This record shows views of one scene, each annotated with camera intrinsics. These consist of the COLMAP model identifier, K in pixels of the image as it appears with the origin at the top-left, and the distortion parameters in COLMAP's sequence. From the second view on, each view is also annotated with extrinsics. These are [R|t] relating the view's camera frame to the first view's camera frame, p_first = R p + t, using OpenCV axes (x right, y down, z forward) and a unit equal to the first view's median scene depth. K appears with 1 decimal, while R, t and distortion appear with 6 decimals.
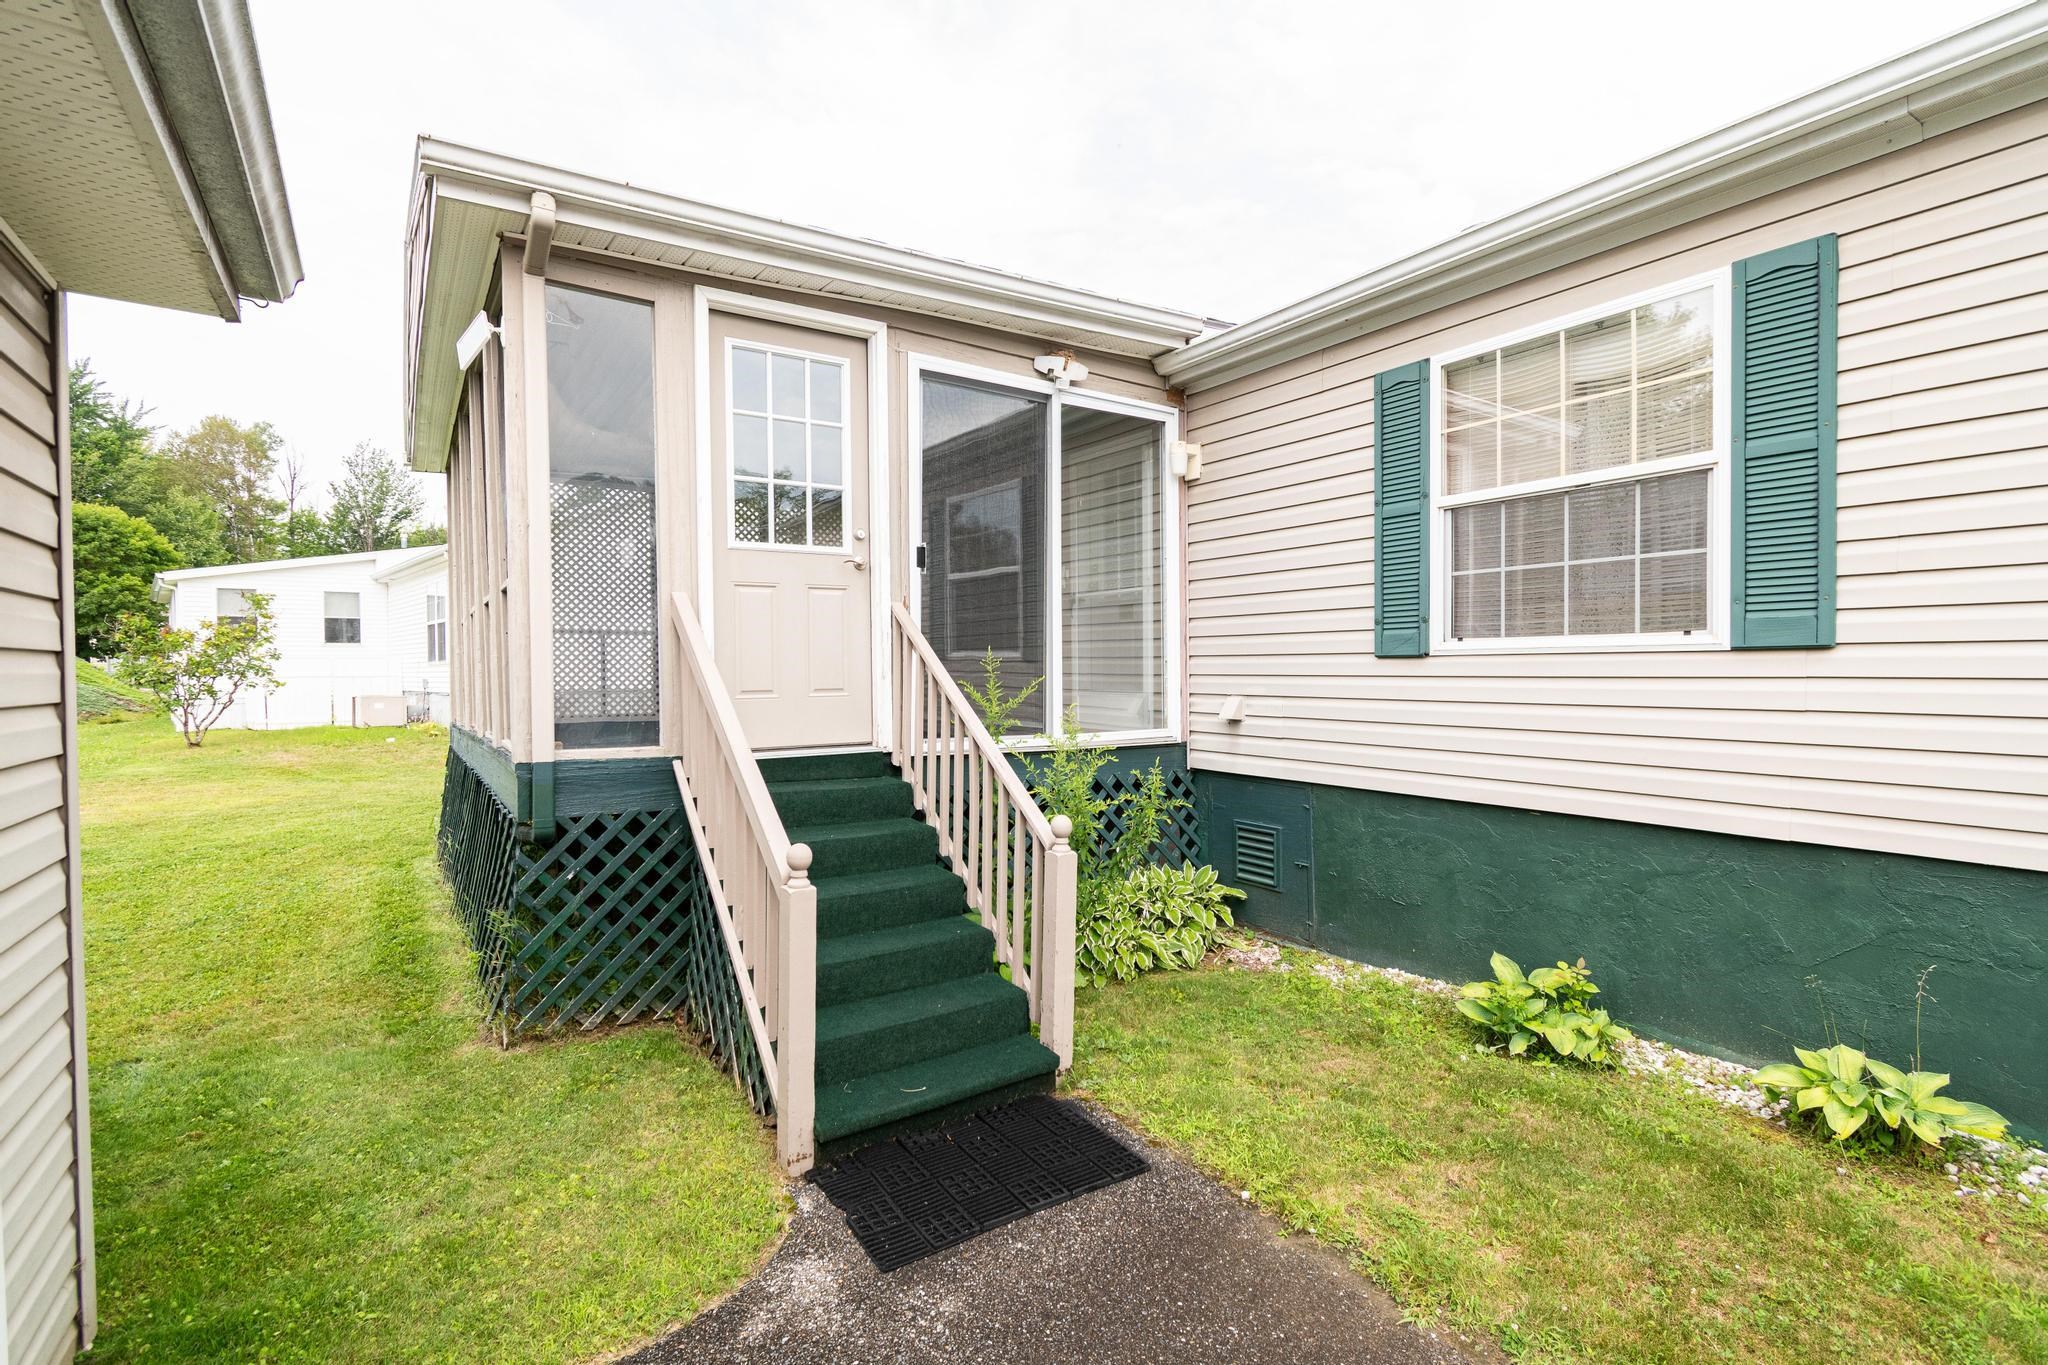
lens RADIAL K [[955.0, 0, 1024.0], [0, 955.0, 682.5], [0, 0, 1]] dist [-0.001735, -0.000636]
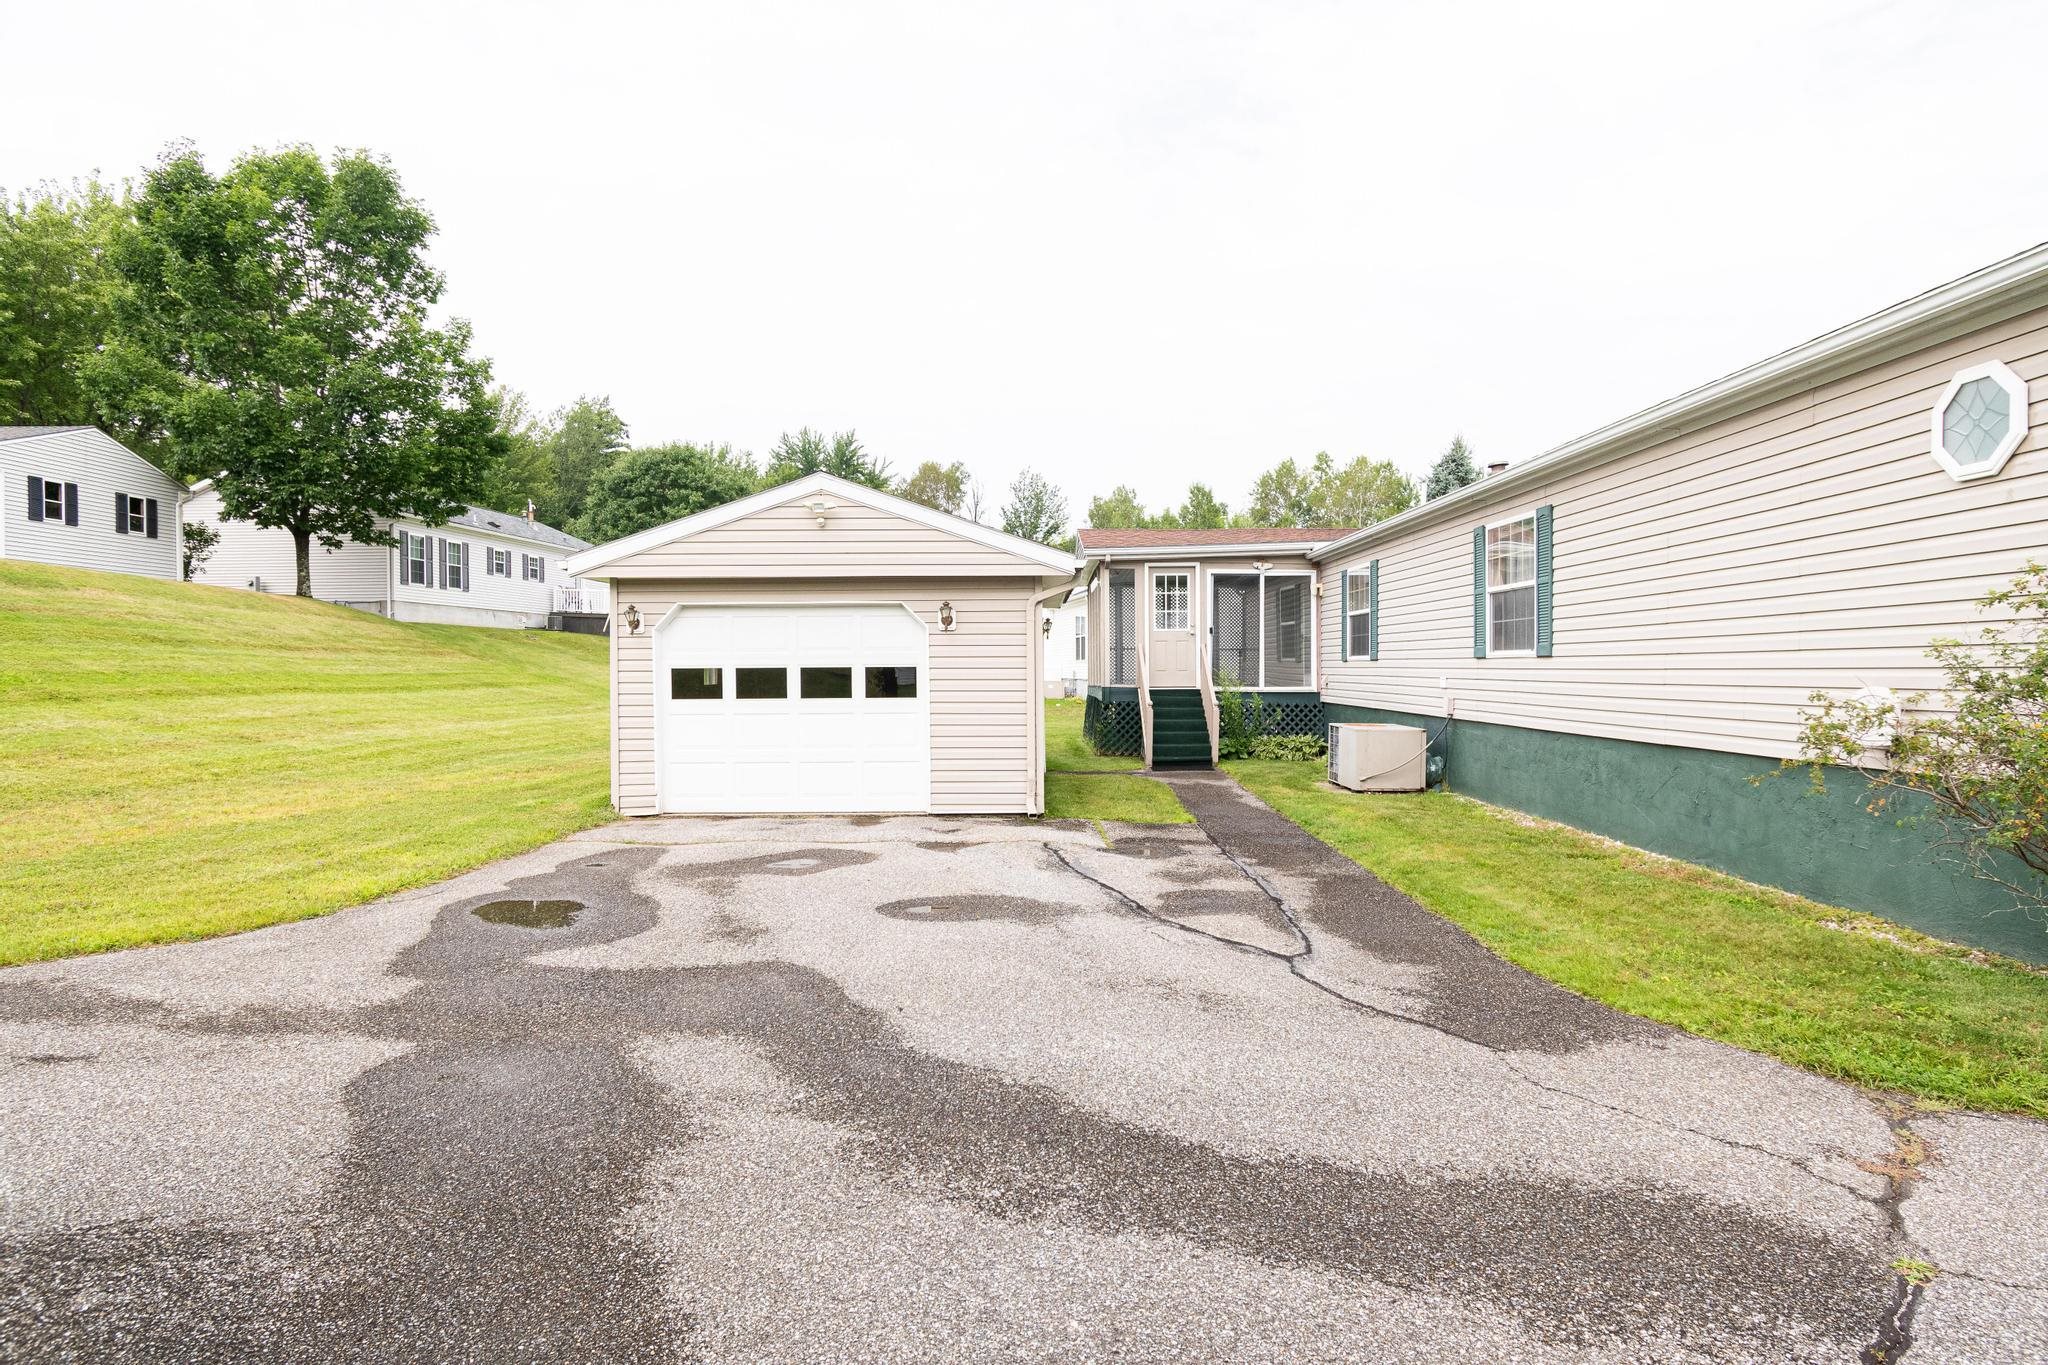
lens RADIAL K [[1104.1, 0, 1024.0], [0, 1104.1, 682.5], [0, 0, 1]] dist [-0.001612, -0.000089]
pose [[0.826516, 0.014698, -0.562722, 1.263525], [-0.015989, 0.999869, 0.002631, 0.041098], [0.562687, 0.006823, 0.826642, -2.106754]]
